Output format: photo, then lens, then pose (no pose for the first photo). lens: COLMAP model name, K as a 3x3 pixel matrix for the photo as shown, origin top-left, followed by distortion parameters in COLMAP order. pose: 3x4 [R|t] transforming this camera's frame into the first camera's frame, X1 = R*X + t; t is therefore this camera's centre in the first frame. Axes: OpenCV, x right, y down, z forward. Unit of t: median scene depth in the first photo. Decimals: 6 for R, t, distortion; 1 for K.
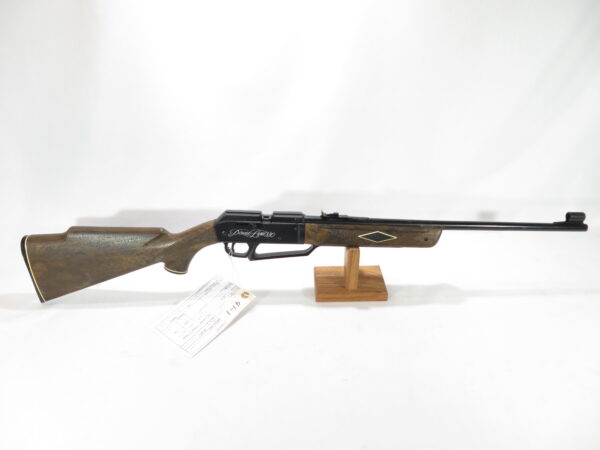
lens RADIAL K [[455.6, 0, 300.0], [0, 455.6, 225.0], [0, 0, 1]] dist [-0.004701, 0.000603]
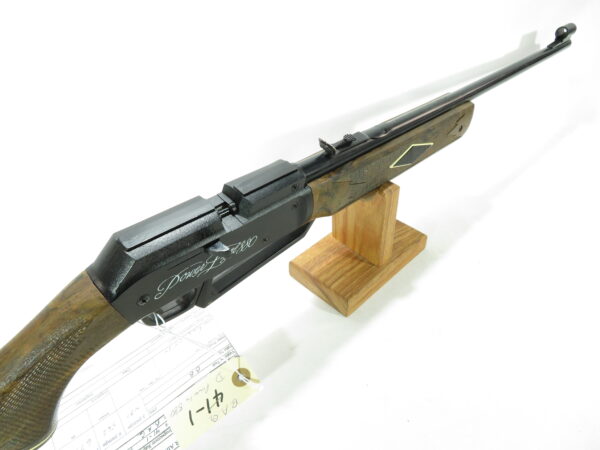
lens RADIAL K [[455.6, 0, 300.0], [0, 455.6, 225.0], [0, 0, 1]] dist [-0.004701, 0.000603]
pose [[0.744150, -0.462384, 0.482121, -0.215741], [0.412427, 0.885759, 0.212920, -0.060126], [-0.525494, 0.040395, 0.849838, 0.606065]]
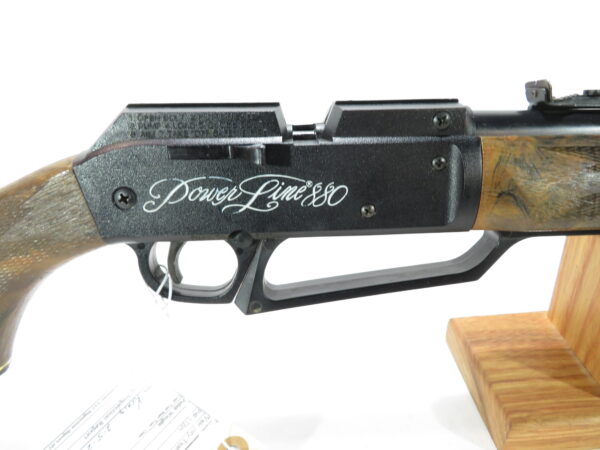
lens RADIAL K [[455.6, 0, 300.0], [0, 455.6, 225.0], [0, 0, 1]] dist [-0.004701, 0.000603]
pose [[0.998449, -0.055680, 0.000184, -0.077685], [0.055440, 0.993838, -0.095982, 0.056258], [0.005162, 0.095844, 0.995383, 0.754088]]
